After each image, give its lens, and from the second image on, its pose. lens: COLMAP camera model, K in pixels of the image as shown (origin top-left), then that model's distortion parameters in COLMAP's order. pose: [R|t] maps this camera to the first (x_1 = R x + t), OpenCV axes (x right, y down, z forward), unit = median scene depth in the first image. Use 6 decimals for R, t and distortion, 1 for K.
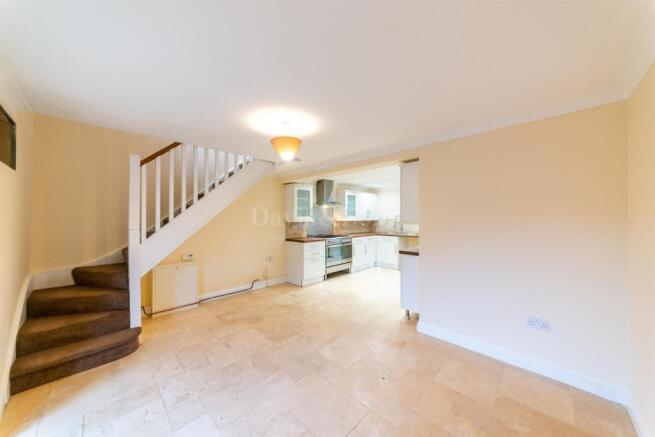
lens RADIAL K [[230.5, 0, 328.6], [0, 230.5, 216.3], [0, 0, 1]] dist [-0.001358, -0.000205]
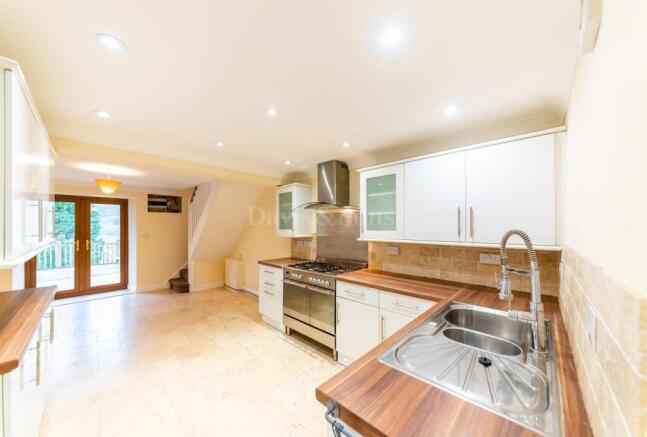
lens RADIAL K [[228.8, 0, 321.6], [0, 228.8, 224.5], [0, 0, 1]] dist [-0.001776, -0.000556]
pose [[-0.010044, -0.007527, -0.999921, 0.582974], [0.004062, 0.999963, -0.007568, -0.008767], [0.999941, -0.004137, -0.010013, 1.082806]]
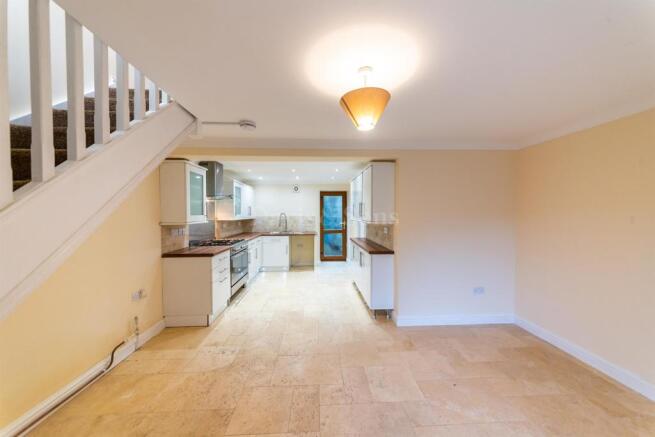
lens RADIAL K [[230.5, 0, 331.4], [0, 230.5, 218.8], [0, 0, 1]] dist [-0.001358, -0.000205]
pose [[0.670852, -0.015592, 0.741427, -0.319750], [-0.005253, 0.999654, 0.025775, -0.007787], [-0.741573, -0.021186, 0.670538, 0.292114]]
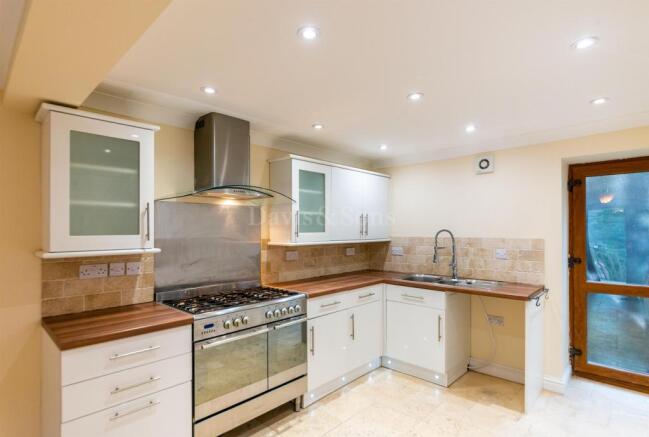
lens RADIAL K [[337.8, 0, 325.7], [0, 337.8, 227.4], [0, 0, 1]] dist [-0.005075, 0.001833]
pose [[0.999943, 0.002065, 0.010472, 0.136445], [-0.002066, 0.999998, 0.000110, -0.008777], [-0.010472, -0.000131, 0.999945, 0.586950]]
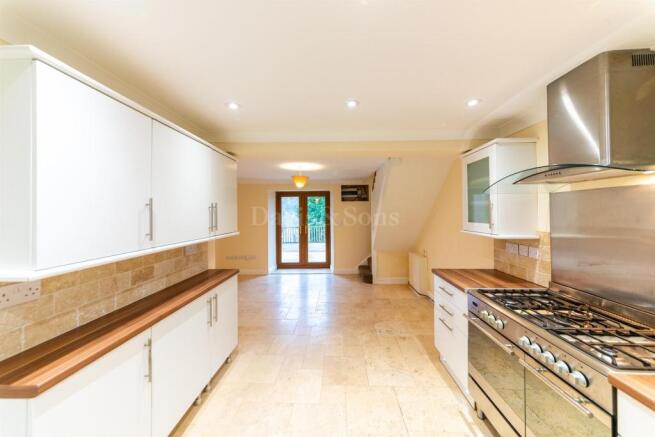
lens RADIAL K [[230.5, 0, 330.3], [0, 230.5, 209.3], [0, 0, 1]] dist [-0.001358, -0.000205]
pose [[-0.740261, -0.001275, -0.672319, 0.365901], [0.012309, 0.999805, -0.015448, -0.020367], [0.672207, -0.019711, -0.740101, 1.093969]]
